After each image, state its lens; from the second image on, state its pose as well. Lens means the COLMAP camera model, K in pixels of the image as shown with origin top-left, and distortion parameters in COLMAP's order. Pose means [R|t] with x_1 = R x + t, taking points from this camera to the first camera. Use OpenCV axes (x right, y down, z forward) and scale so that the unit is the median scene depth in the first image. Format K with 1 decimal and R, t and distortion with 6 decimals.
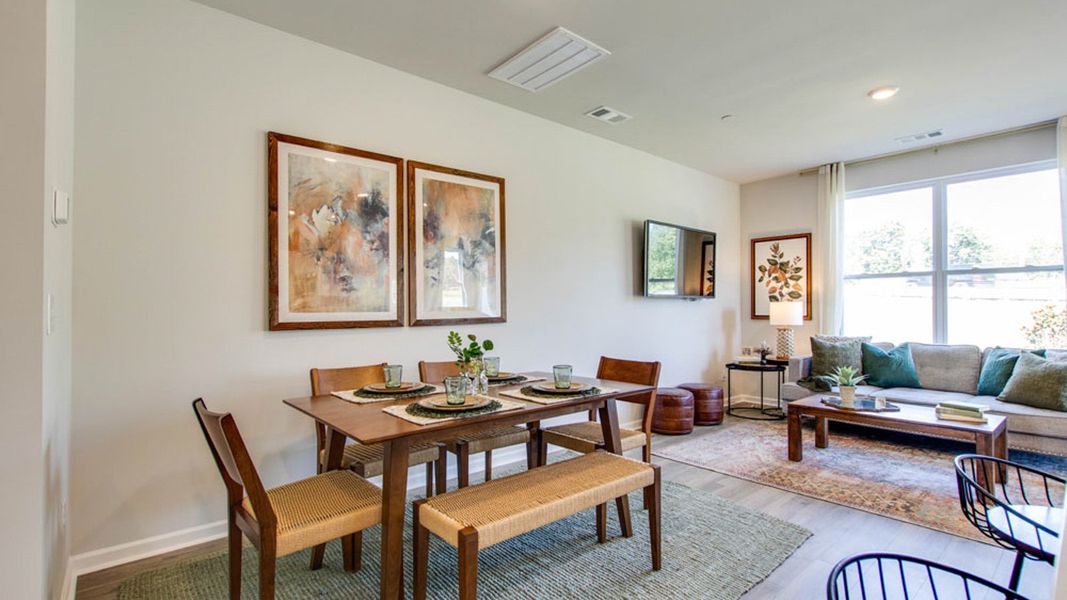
lens RADIAL K [[488.3, 0, 532.5], [0, 488.3, 303.2], [0, 0, 1]] dist [-0.010990, 0.000506]
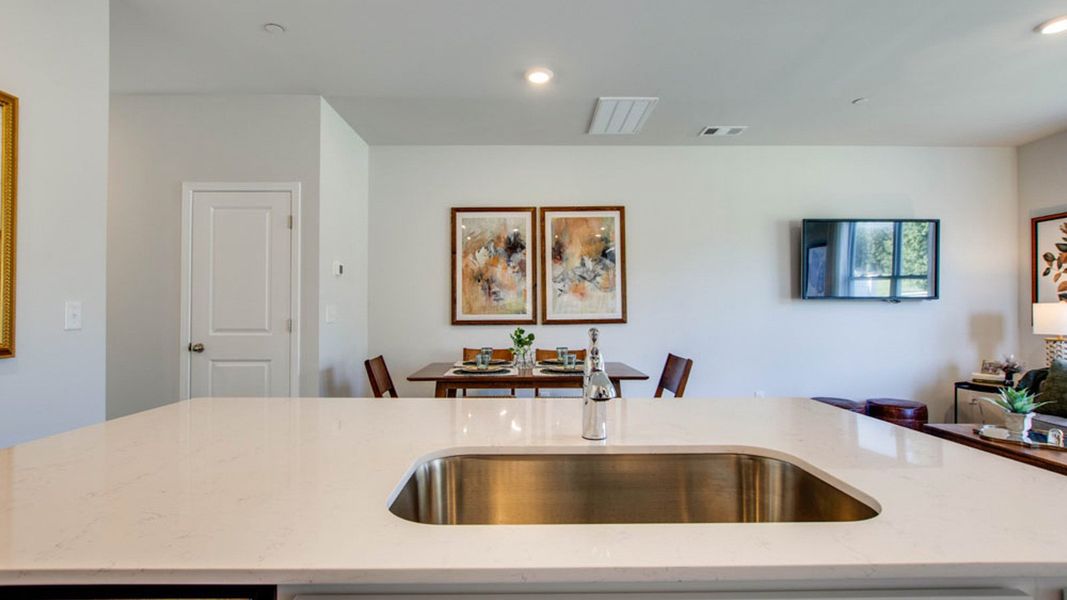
lens RADIAL K [[492.3, 0, 533.2], [0, 492.3, 302.6], [0, 0, 1]] dist [-0.004101, 0.000760]
pose [[0.768596, -0.007335, -0.639693, 0.558738], [0.007565, 0.999969, -0.002376, -0.011278], [0.639690, -0.003013, 0.768627, -0.099365]]
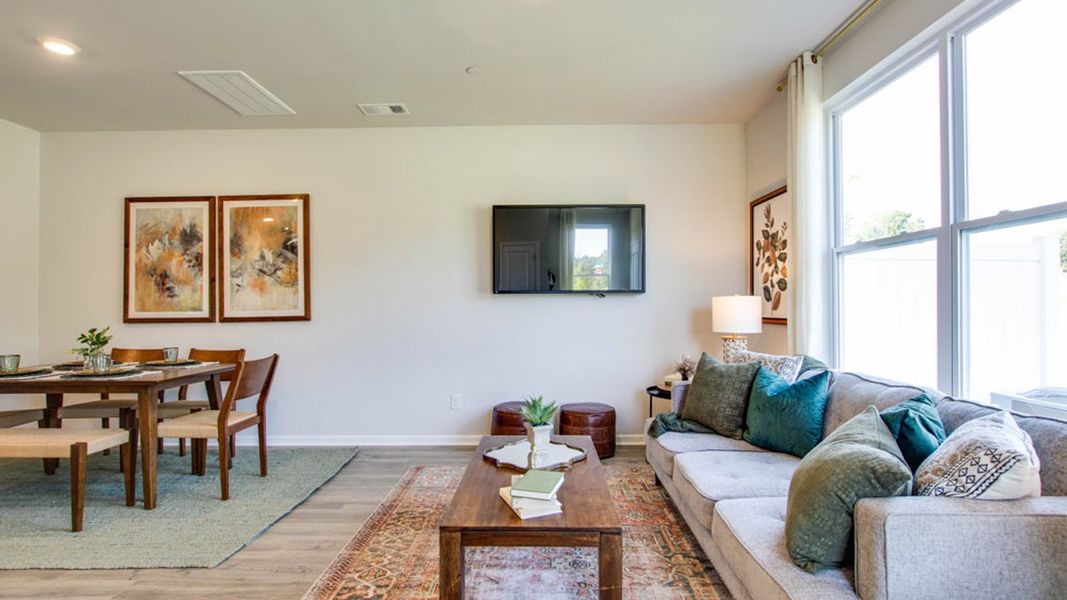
lens RADIAL K [[492.3, 0, 533.2], [0, 492.3, 302.6], [0, 0, 1]] dist [-0.004101, 0.000760]
pose [[0.749842, -0.007054, -0.661579, 1.093690], [0.011840, 0.999926, 0.002757, 0.000229], [0.661511, -0.009900, 0.749870, 0.490192]]
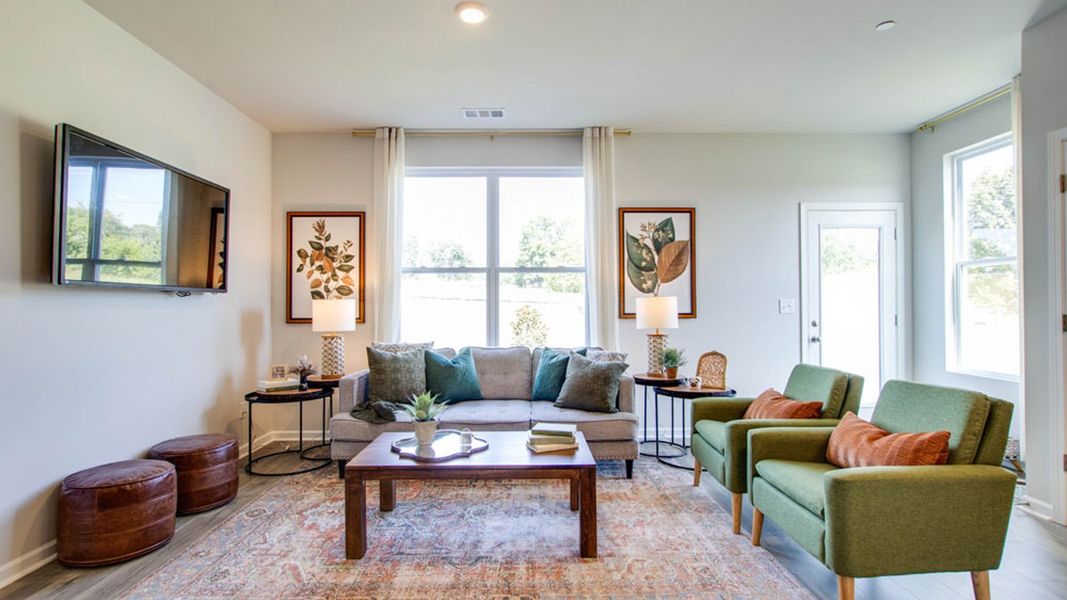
lens RADIAL K [[488.3, 0, 532.5], [0, 488.3, 303.2], [0, 0, 1]] dist [-0.010990, 0.000506]
pose [[0.632830, 0.004380, 0.774279, 0.204161], [-0.006037, 0.999982, -0.000723, 0.002255], [-0.774268, -0.004217, 0.632844, 0.439999]]
